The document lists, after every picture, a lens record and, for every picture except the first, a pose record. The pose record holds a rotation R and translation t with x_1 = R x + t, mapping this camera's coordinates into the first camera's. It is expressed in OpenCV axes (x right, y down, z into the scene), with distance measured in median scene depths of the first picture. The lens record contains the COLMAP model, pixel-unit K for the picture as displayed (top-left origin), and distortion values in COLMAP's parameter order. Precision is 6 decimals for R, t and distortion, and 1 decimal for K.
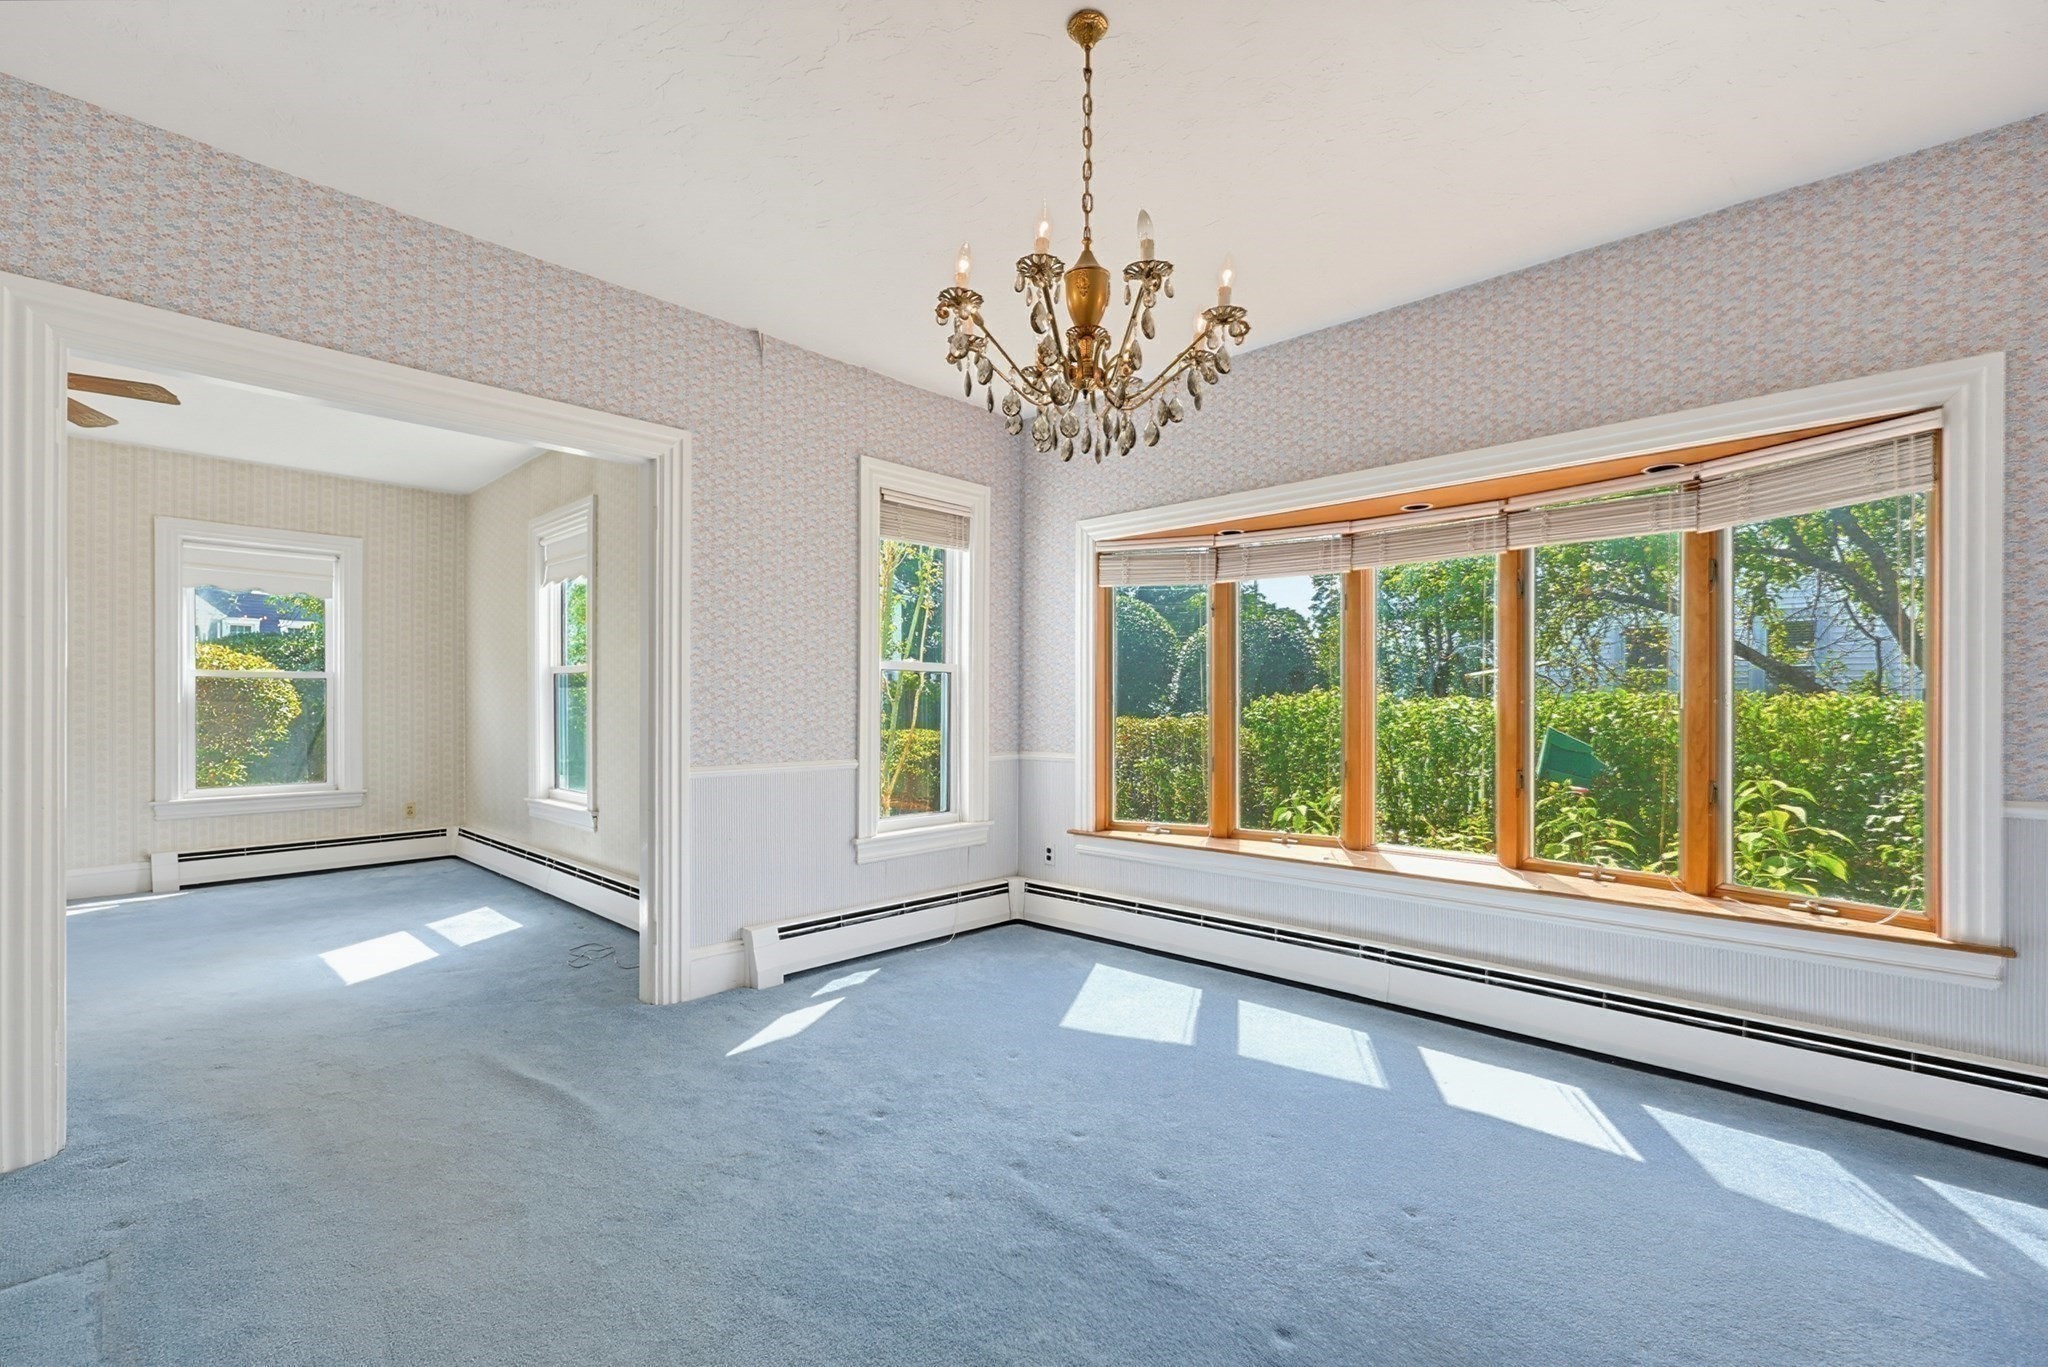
lens RADIAL K [[877.0, 0, 1046.2], [0, 877.0, 717.7], [0, 0, 1]] dist [-0.002154, 0.000386]
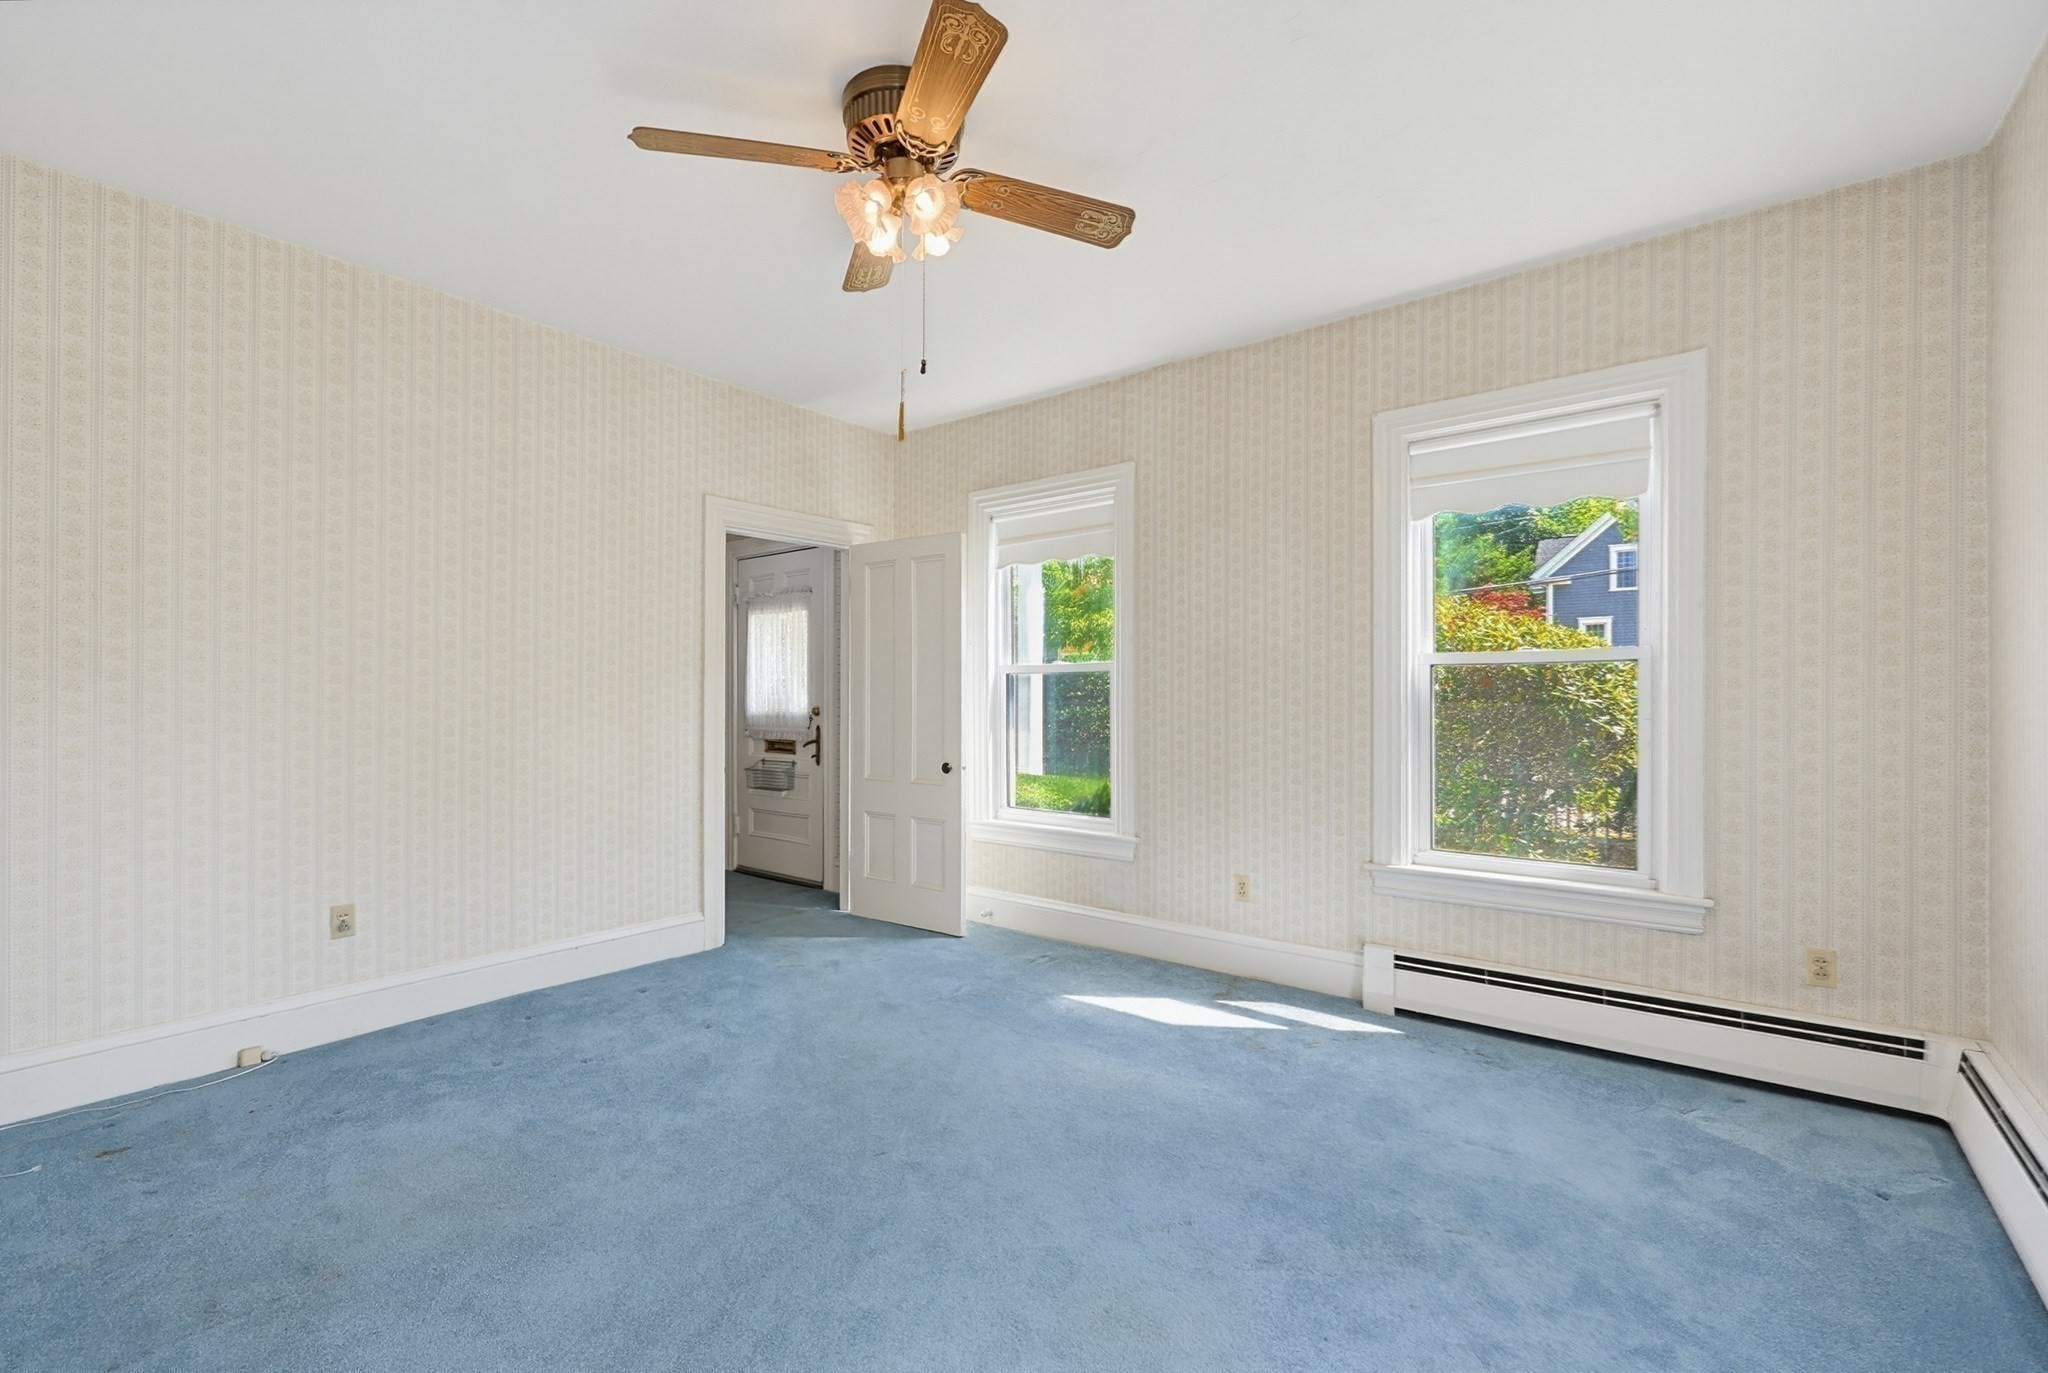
lens RADIAL K [[877.0, 0, 1023.4], [0, 877.0, 692.2], [0, 0, 1]] dist [-0.002154, 0.000386]
pose [[0.064374, -0.007742, -0.997896, -0.366500], [-0.013570, 0.999871, -0.008633, -0.017768], [0.997834, 0.014097, 0.064260, 0.648468]]
